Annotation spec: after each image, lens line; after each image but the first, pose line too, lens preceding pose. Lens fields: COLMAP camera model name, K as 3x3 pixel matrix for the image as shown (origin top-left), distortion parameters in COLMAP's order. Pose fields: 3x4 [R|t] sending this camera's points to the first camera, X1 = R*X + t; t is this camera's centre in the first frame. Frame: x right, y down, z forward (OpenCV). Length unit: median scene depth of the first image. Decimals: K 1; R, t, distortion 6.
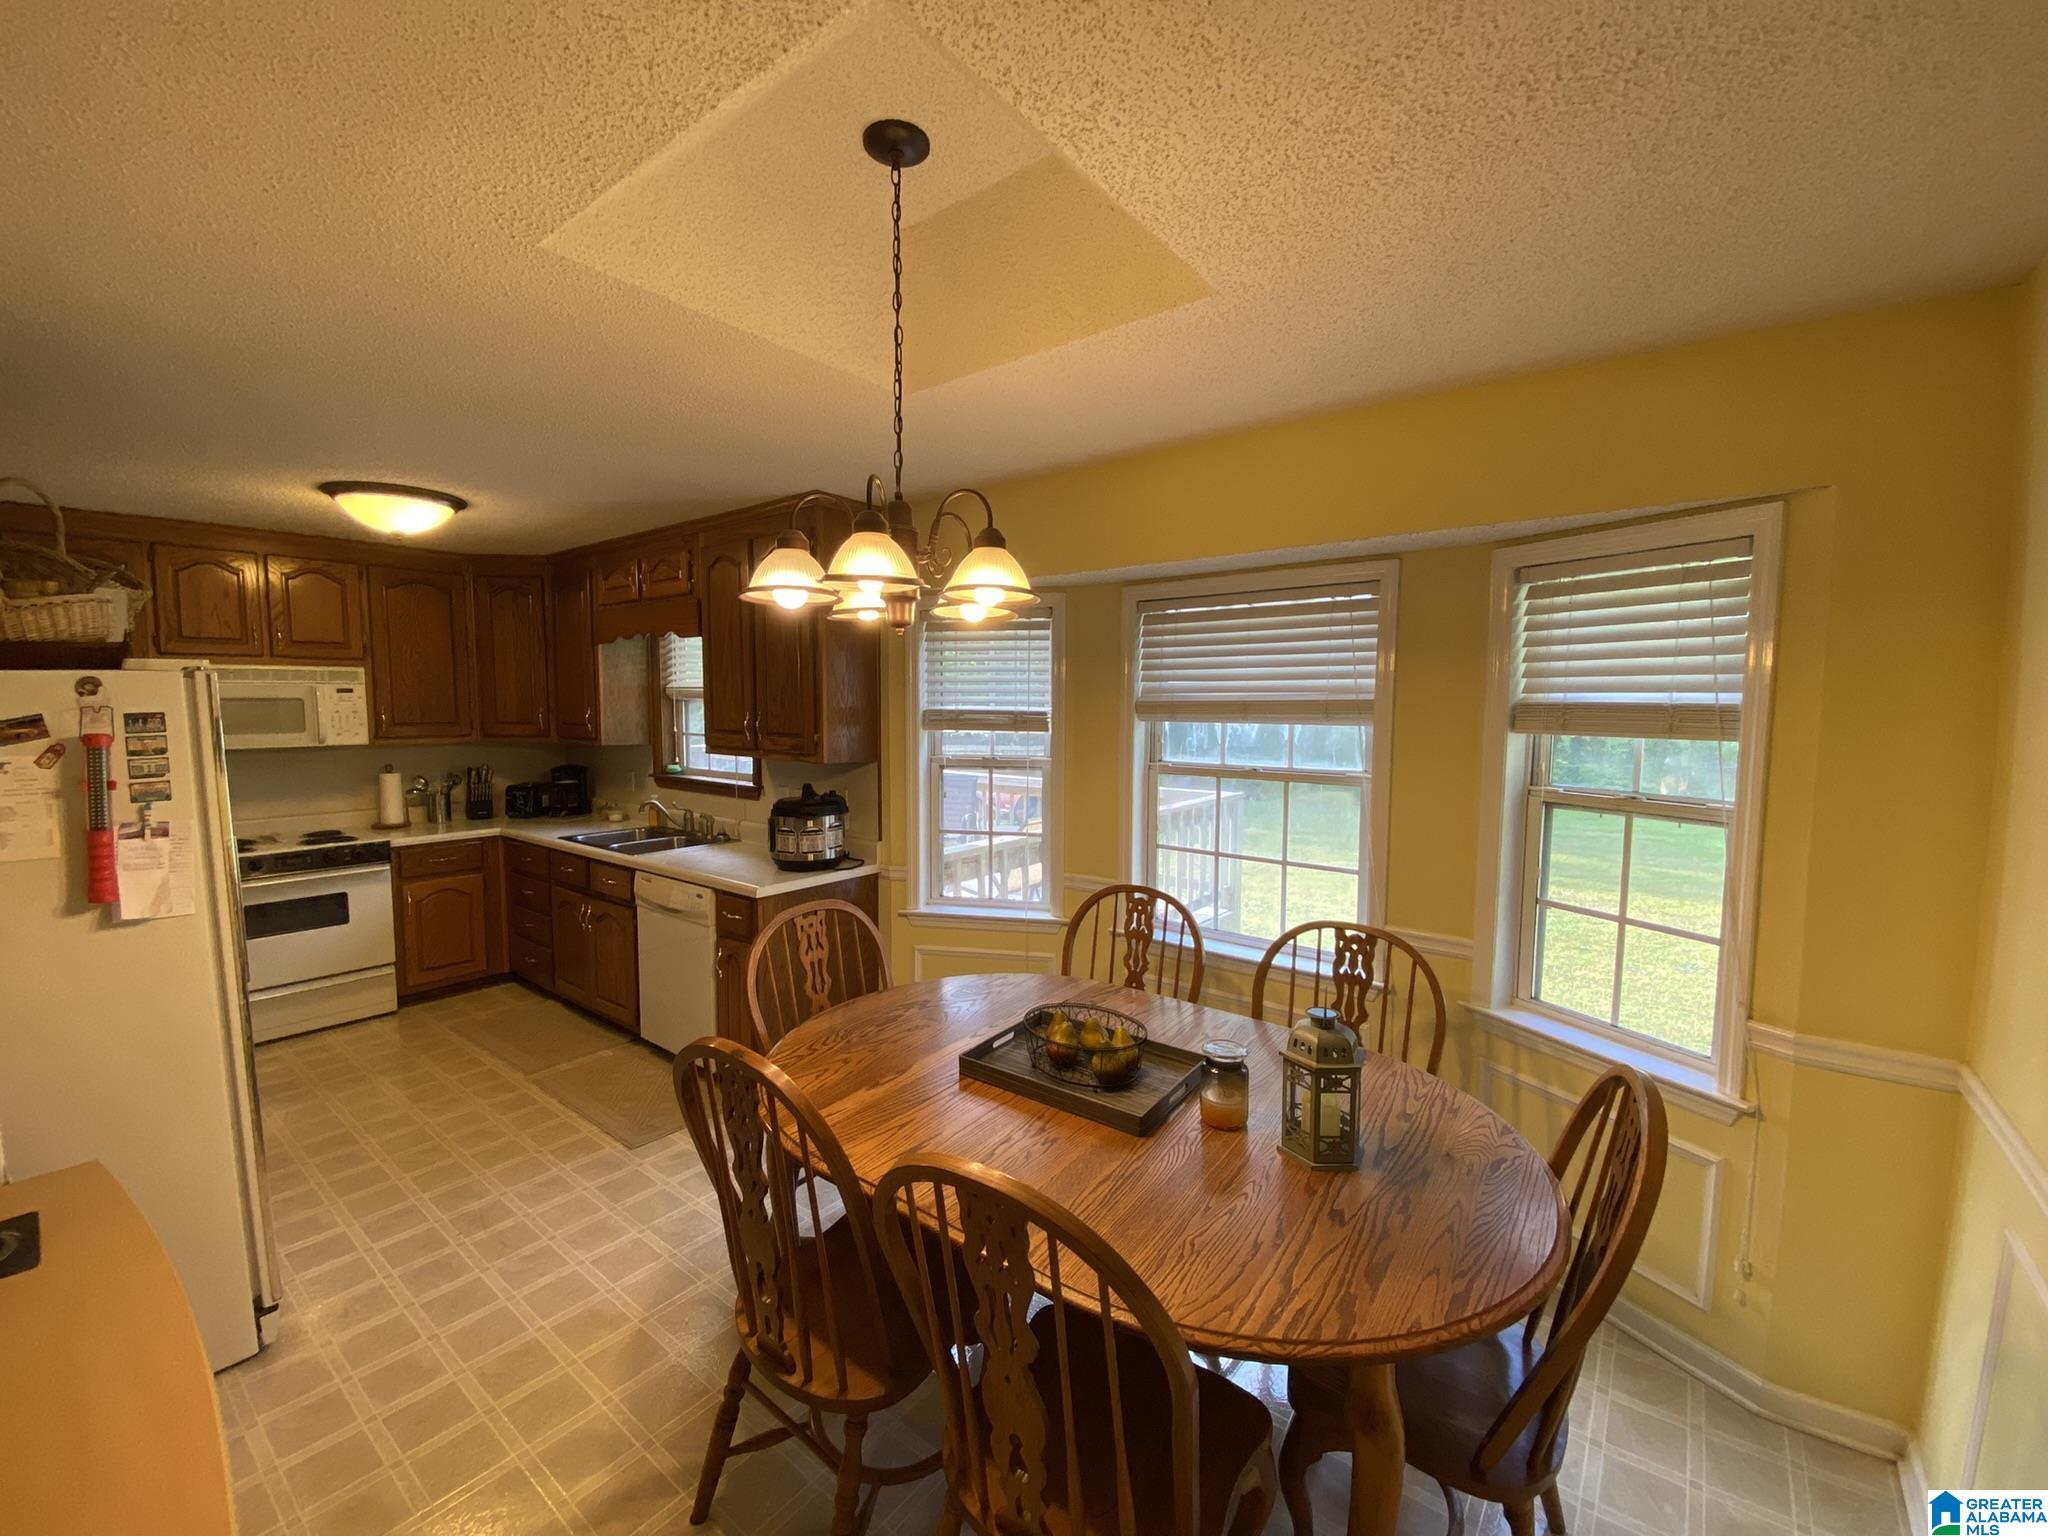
lens RADIAL K [[823.1, 0, 1022.3], [0, 823.1, 773.3], [0, 0, 1]] dist [0.017063, -0.000426]
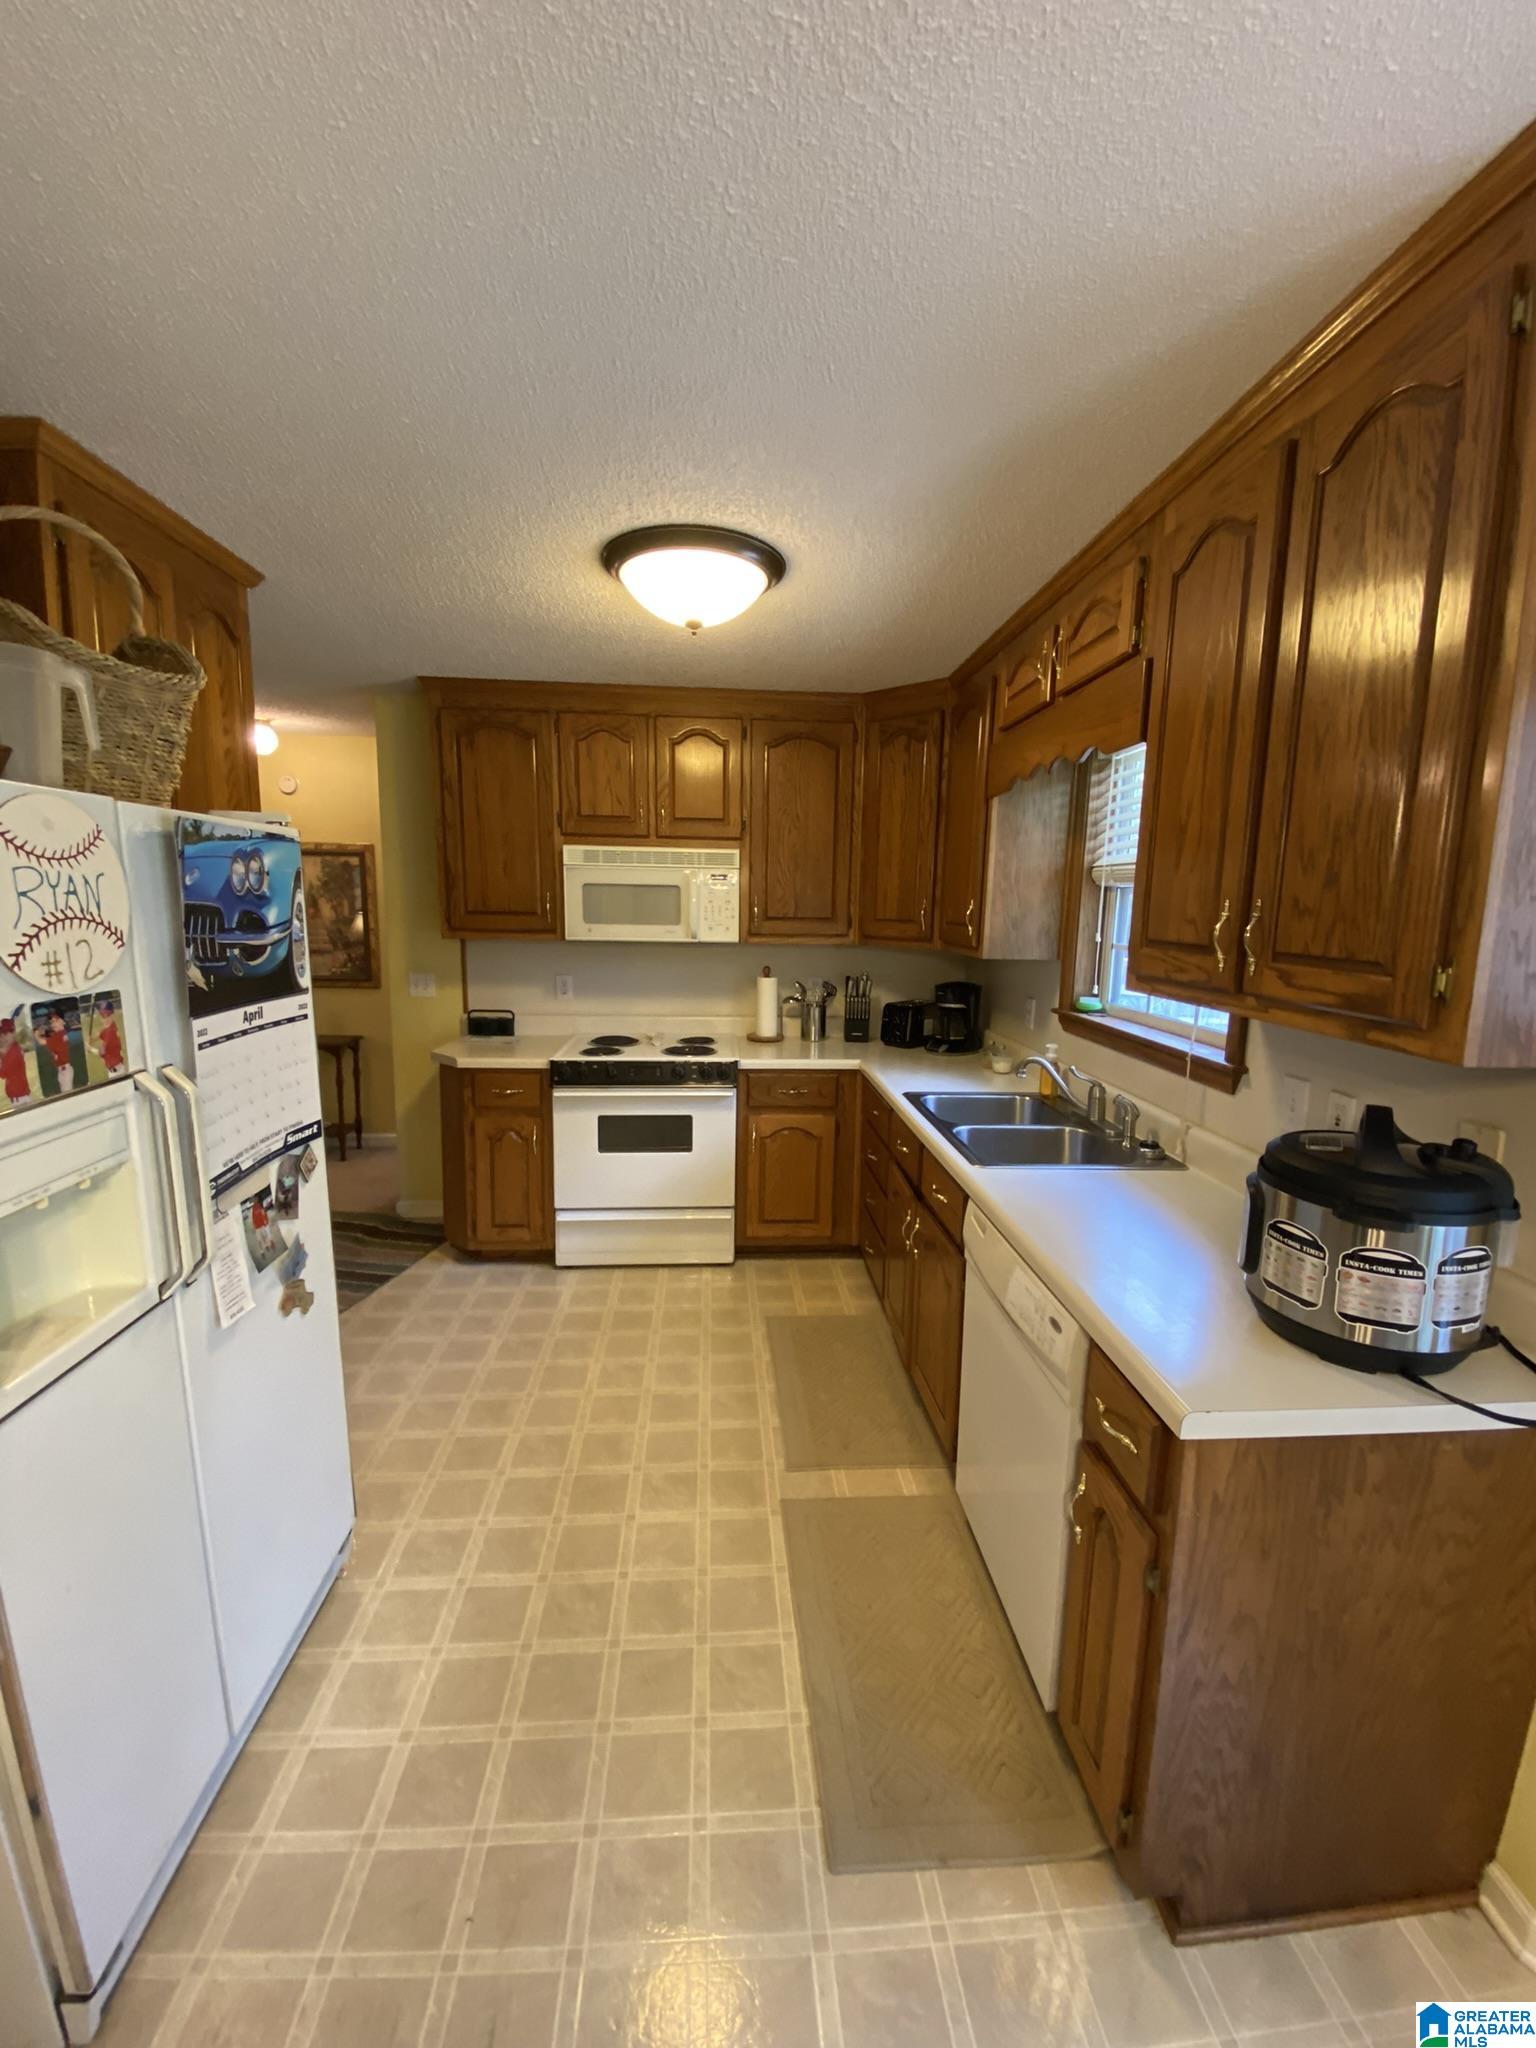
lens RADIAL K [[823.1, 0, 761.3], [0, 823.1, 1028.9], [0, 0, 1]] dist [0.017063, -0.000426]
pose [[0.658922, 0.122794, -0.742120, -0.146909], [-0.079298, 0.992428, 0.093804, -0.027281], [0.748019, -0.002961, 0.663670, 0.470777]]
